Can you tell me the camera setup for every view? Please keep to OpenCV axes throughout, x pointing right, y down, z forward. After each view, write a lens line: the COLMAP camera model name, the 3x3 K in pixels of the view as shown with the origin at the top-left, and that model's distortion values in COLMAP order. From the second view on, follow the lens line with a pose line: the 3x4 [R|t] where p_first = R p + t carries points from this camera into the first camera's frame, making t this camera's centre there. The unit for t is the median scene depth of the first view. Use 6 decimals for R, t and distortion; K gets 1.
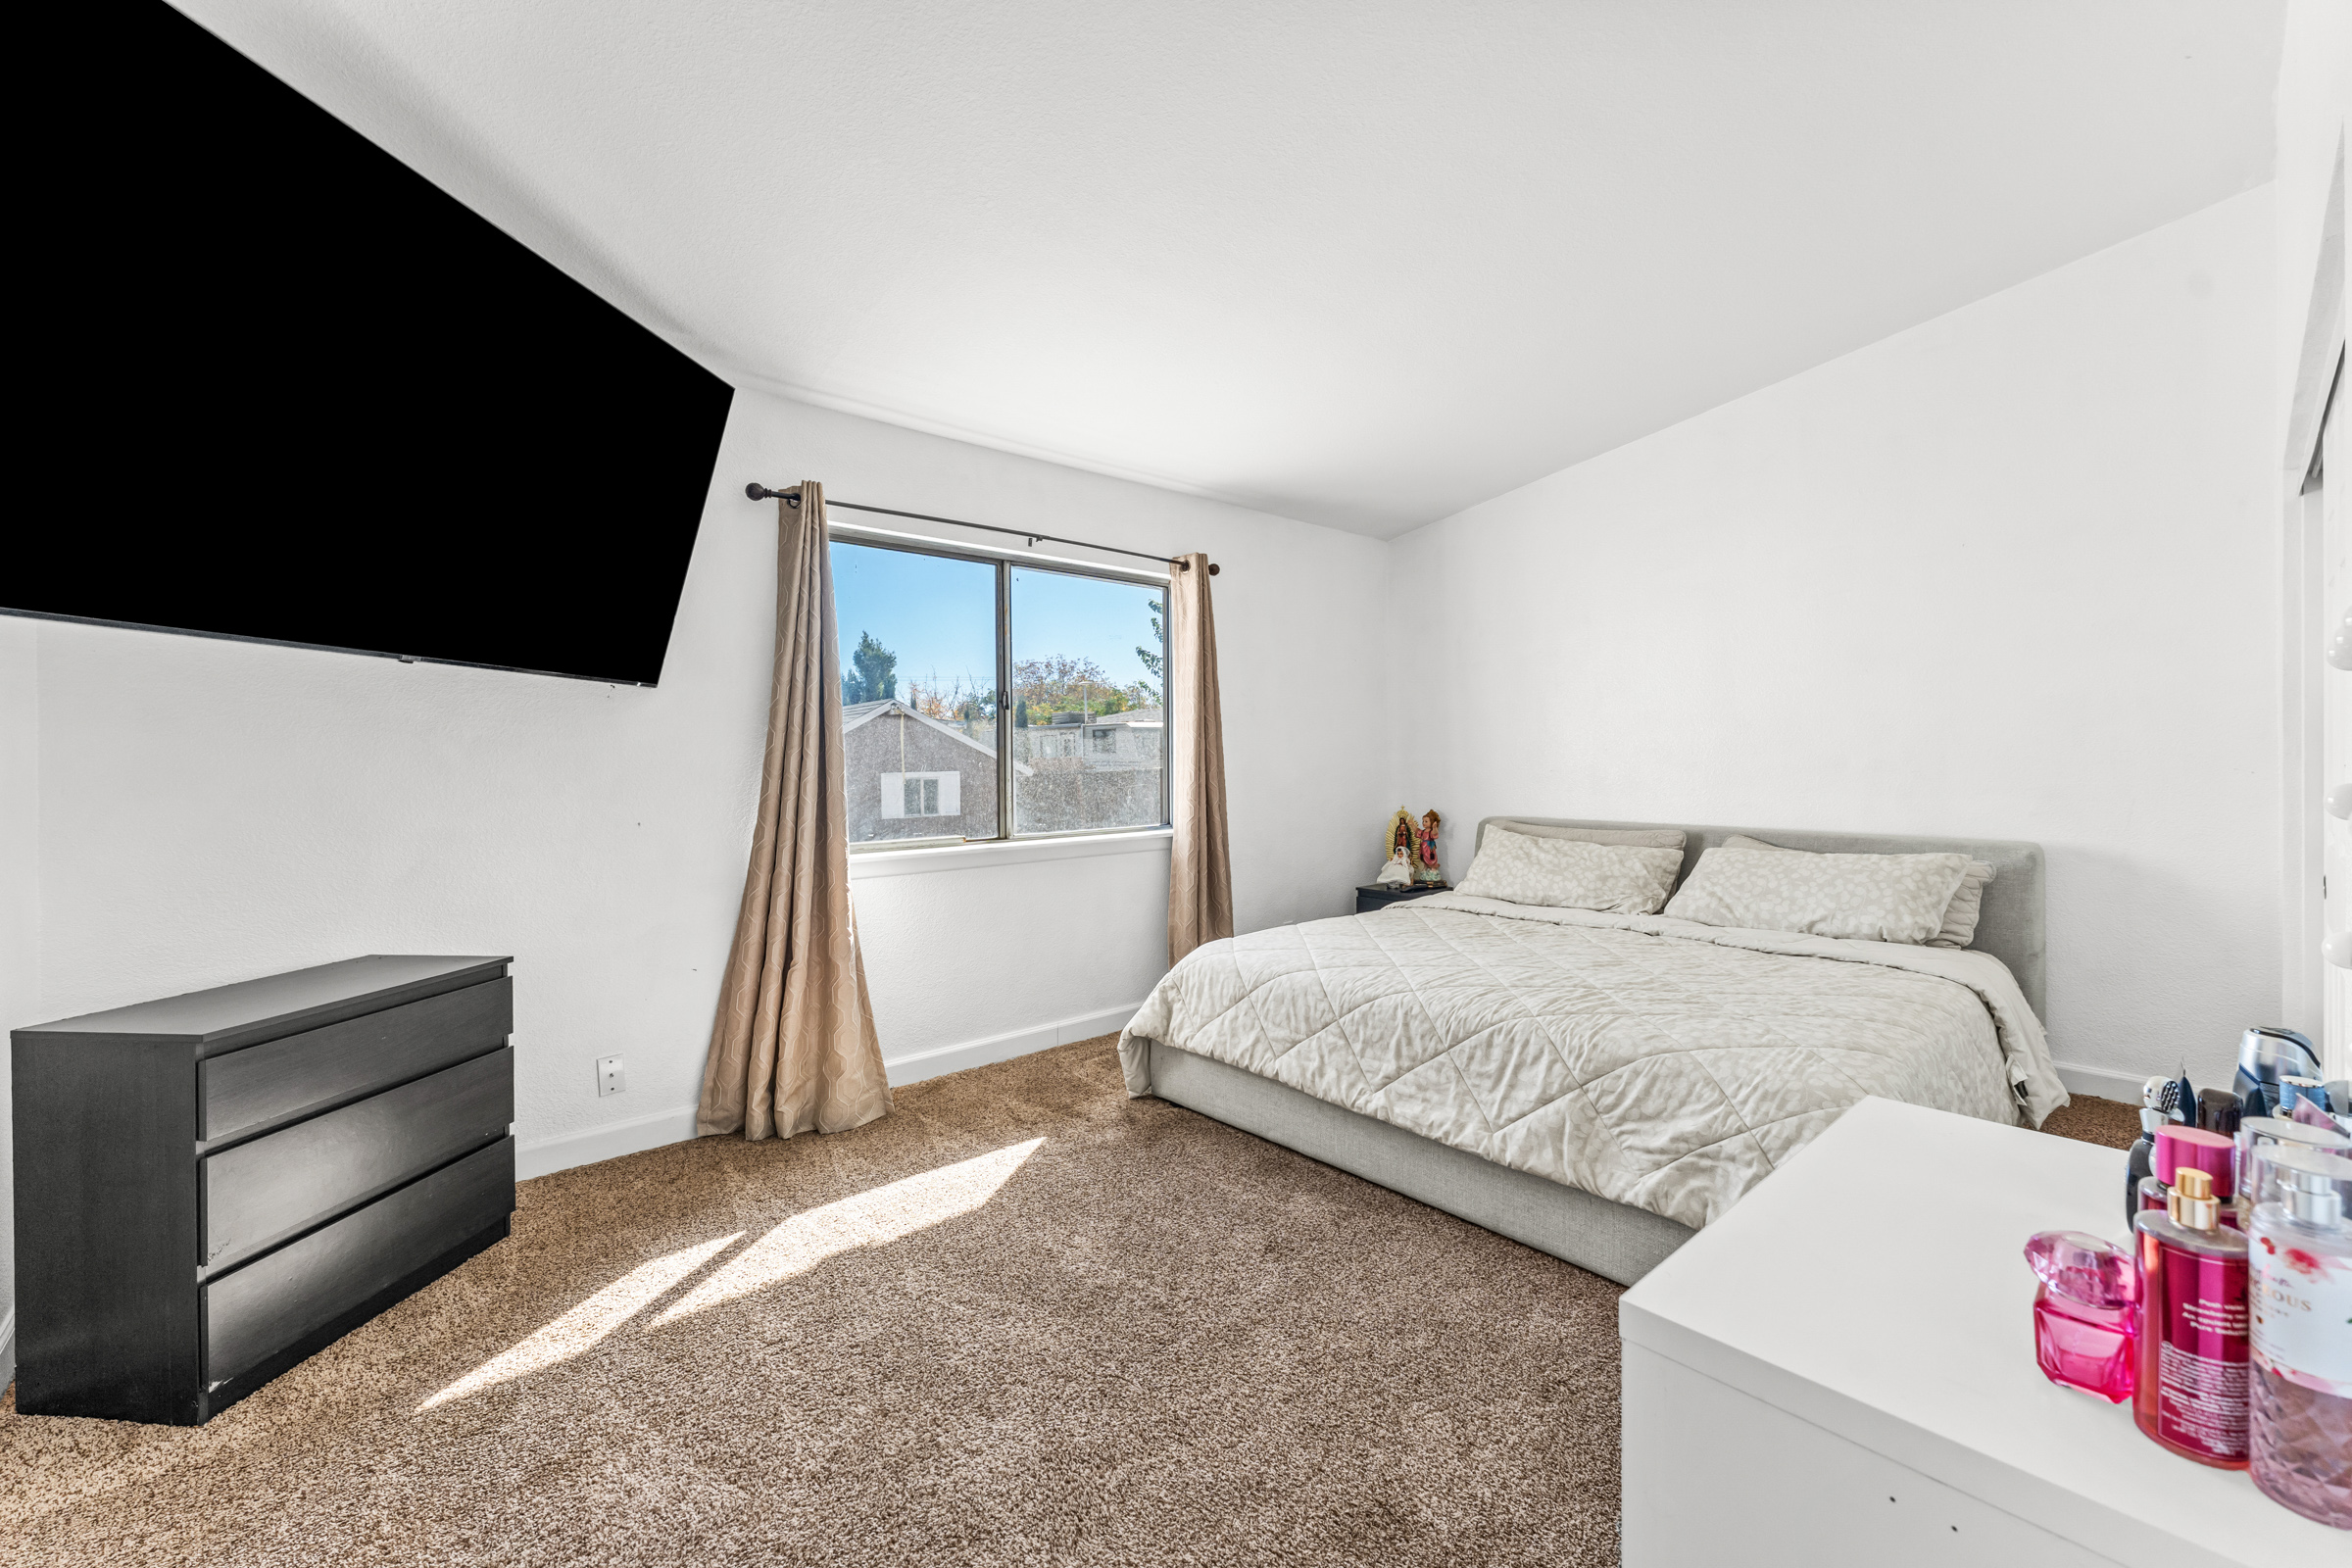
lens RADIAL K [[947.5, 0, 1168.2], [0, 947.5, 754.4], [0, 0, 1]] dist [-0.001622, -0.000411]
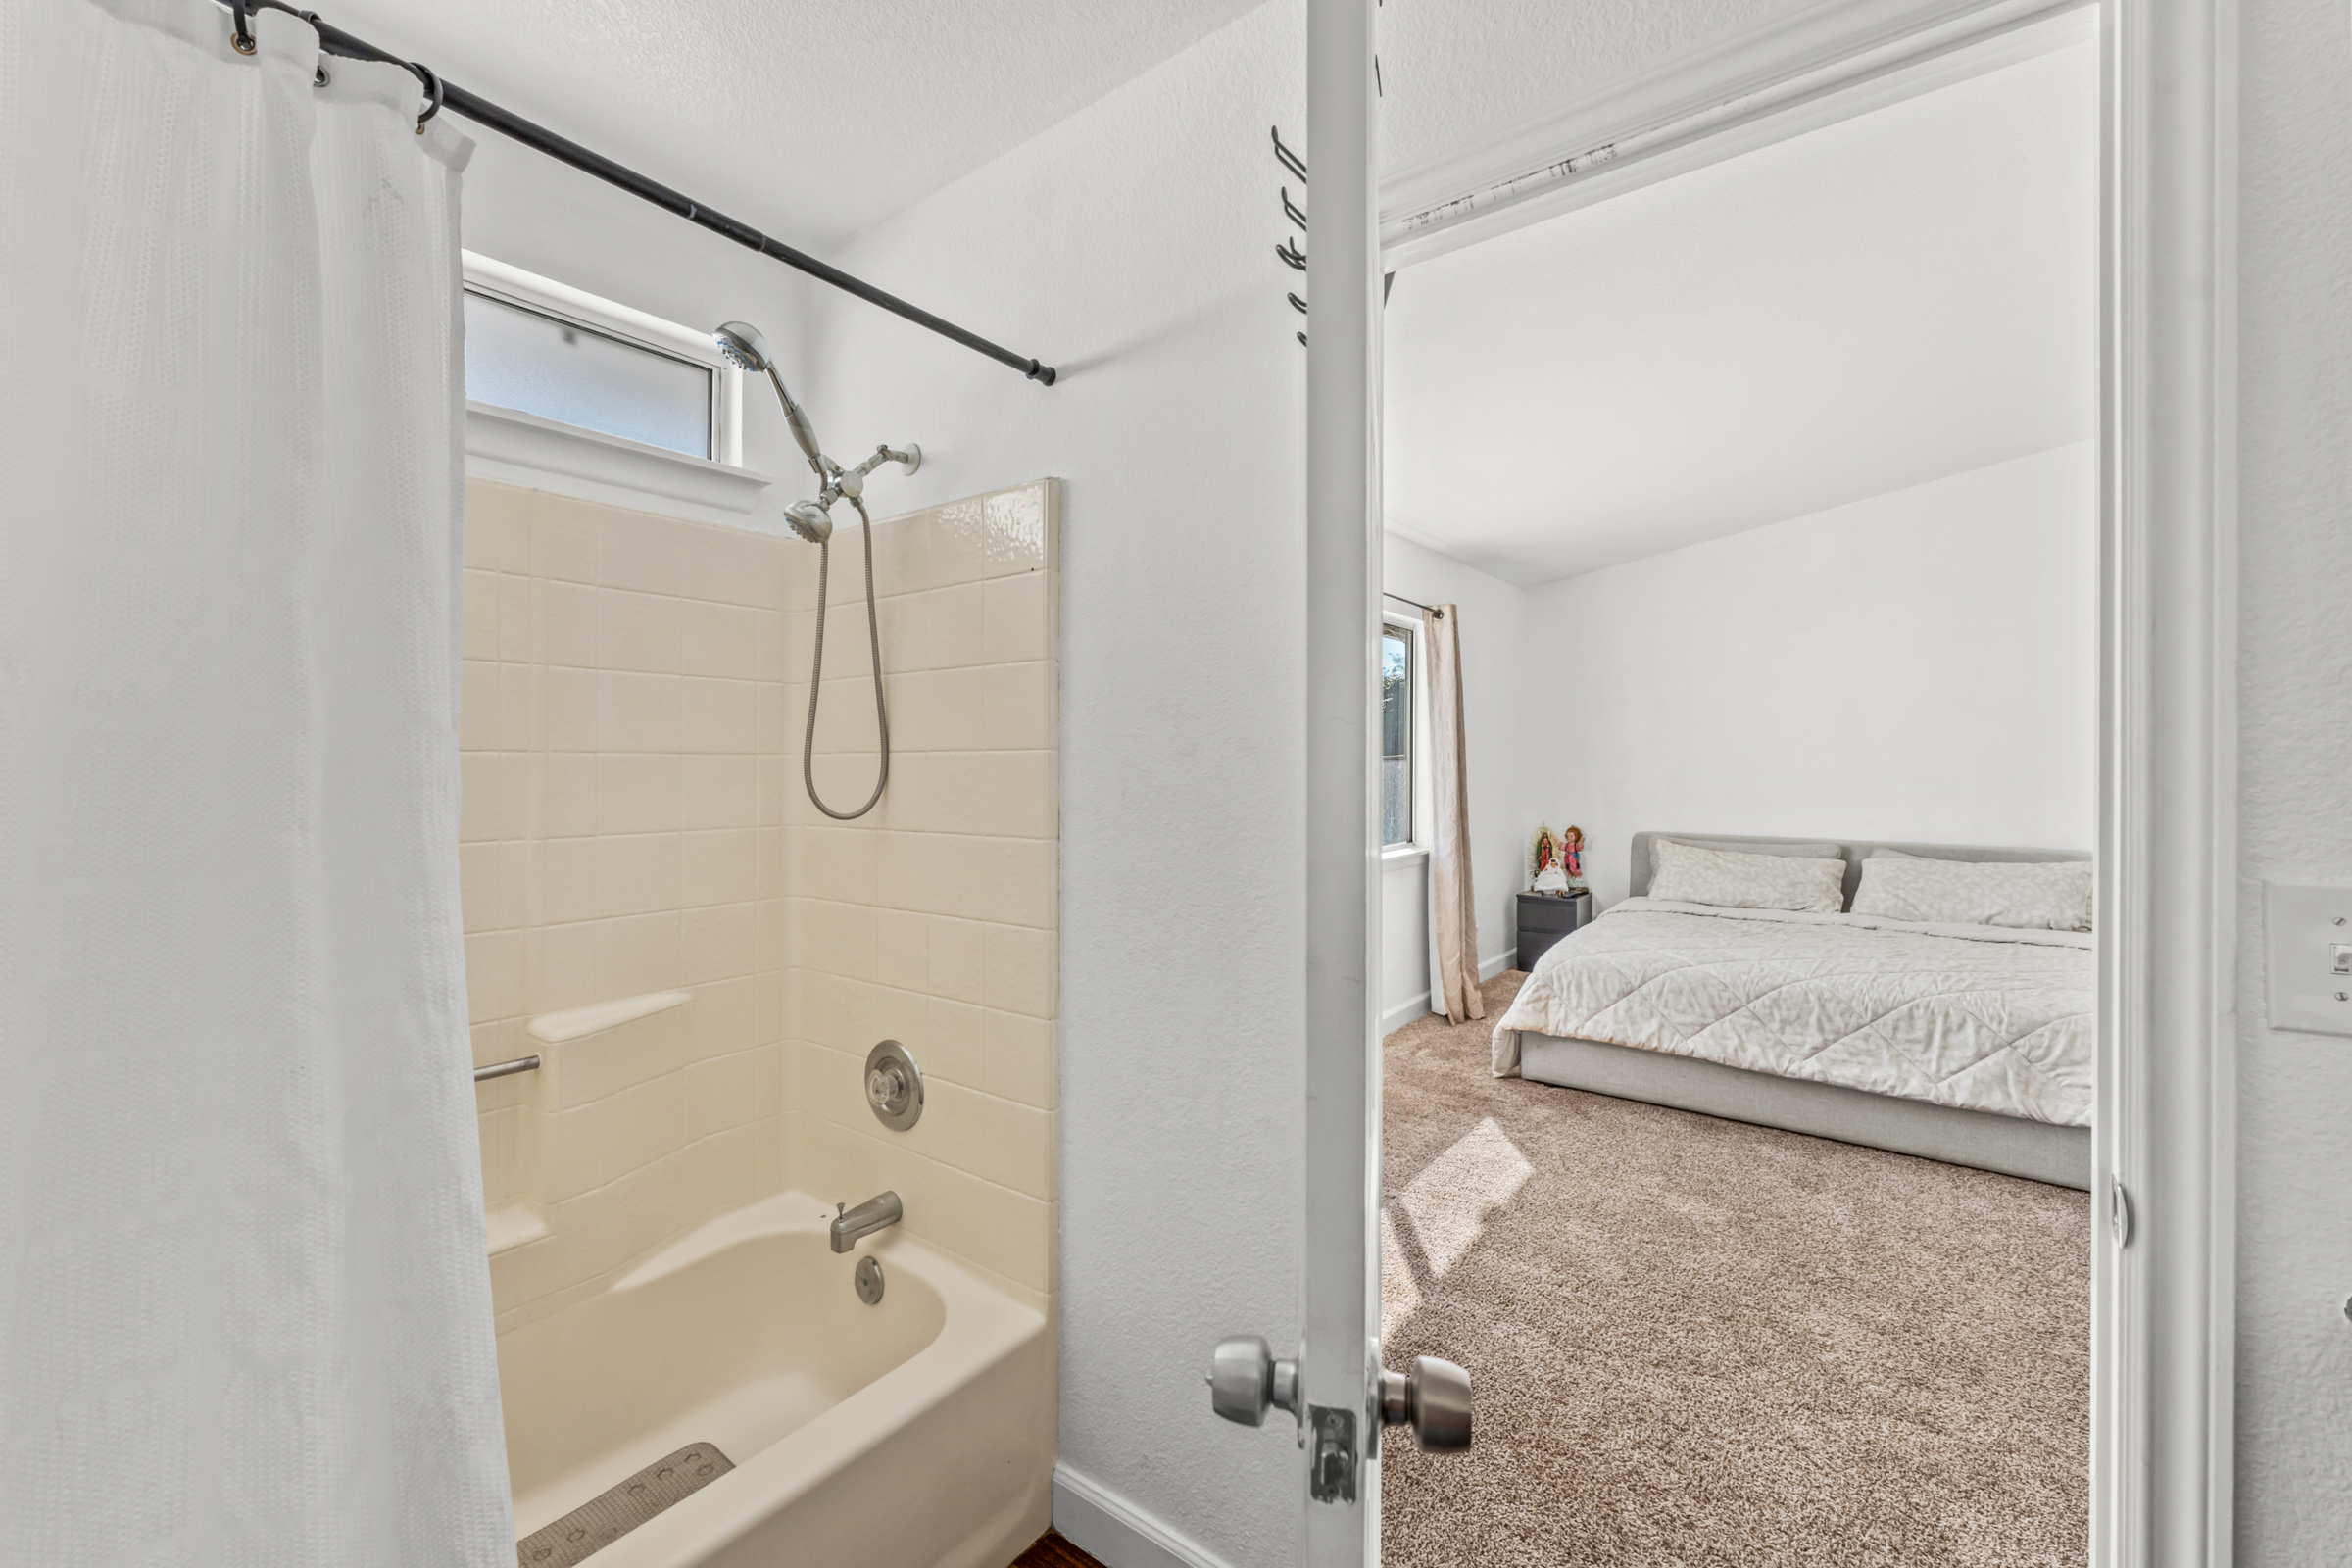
lens RADIAL K [[947.5, 0, 1165.9], [0, 947.5, 755.5], [0, 0, 1]] dist [-0.001622, -0.000411]
pose [[0.981792, 0.007451, 0.189810, -0.765250], [-0.006871, 0.999969, -0.003715, -0.034961], [-0.189832, 0.002344, 0.981814, -0.070162]]
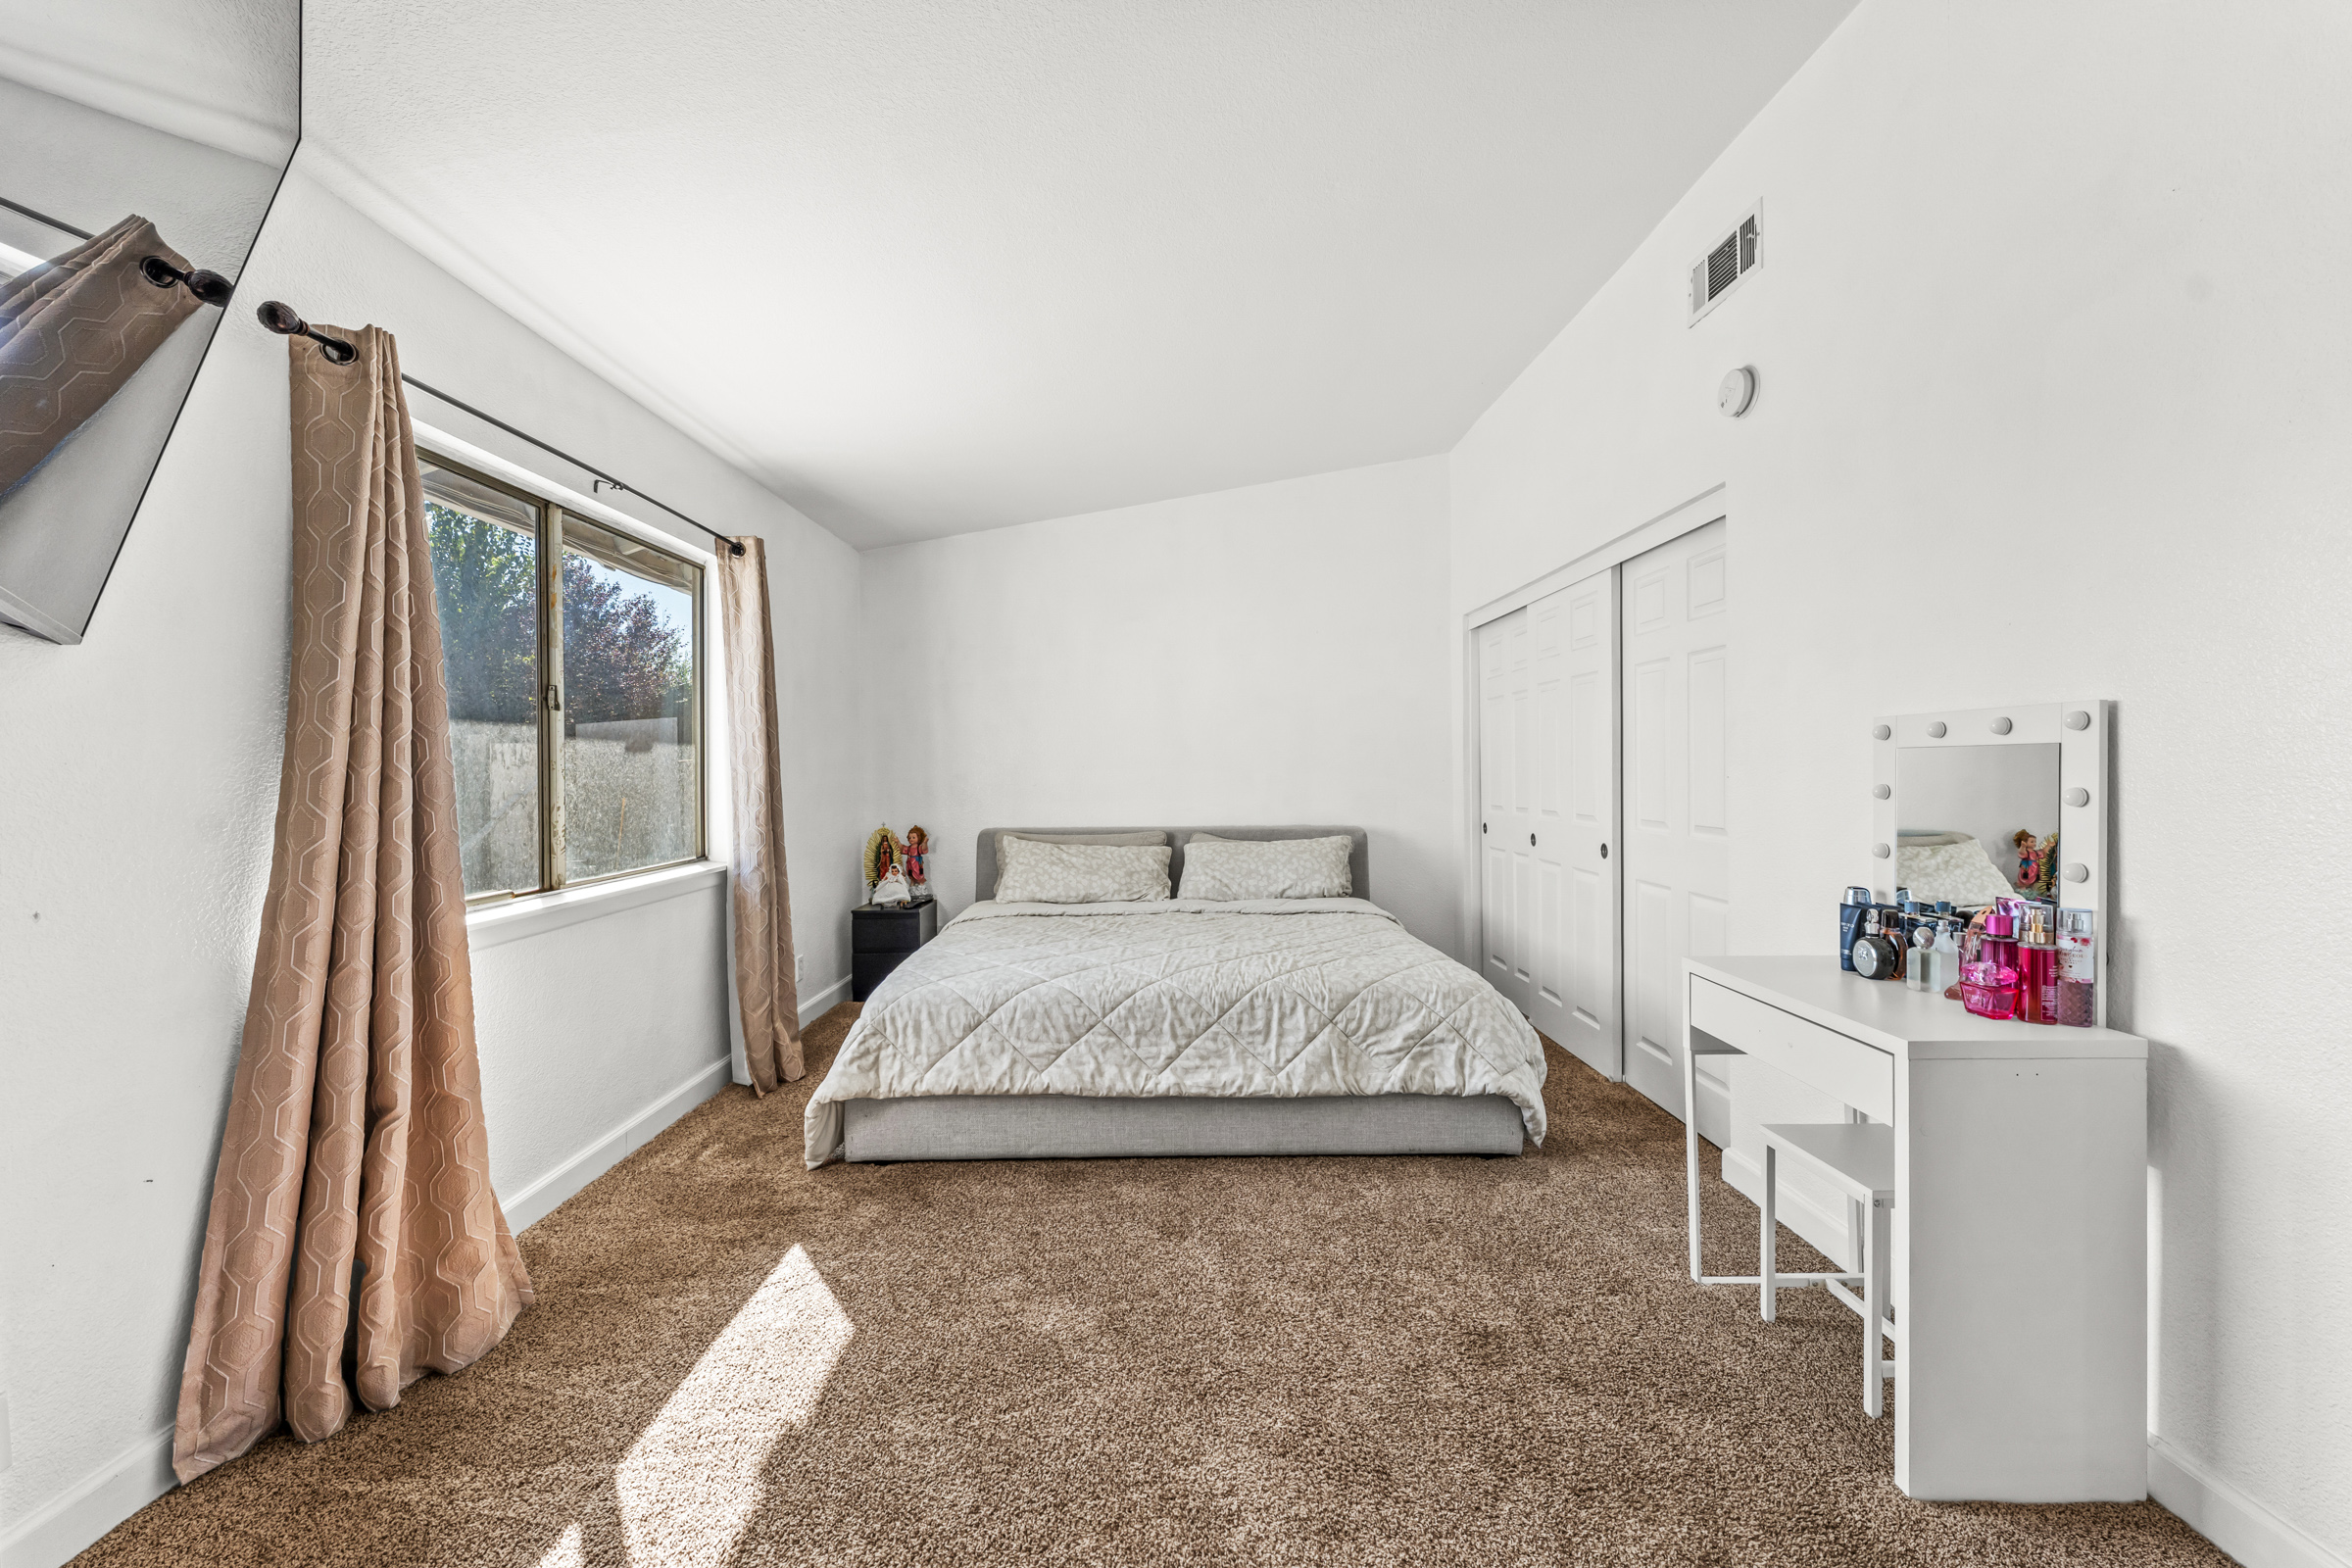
lens RADIAL K [[947.5, 0, 1177.8], [0, 947.5, 769.7], [0, 0, 1]] dist [-0.001622, -0.000411]
pose [[0.653403, -0.001848, 0.757008, -0.544113], [0.002099, 0.999998, 0.000630, -0.002324], [-0.757007, 0.001177, 0.653405, 0.226147]]
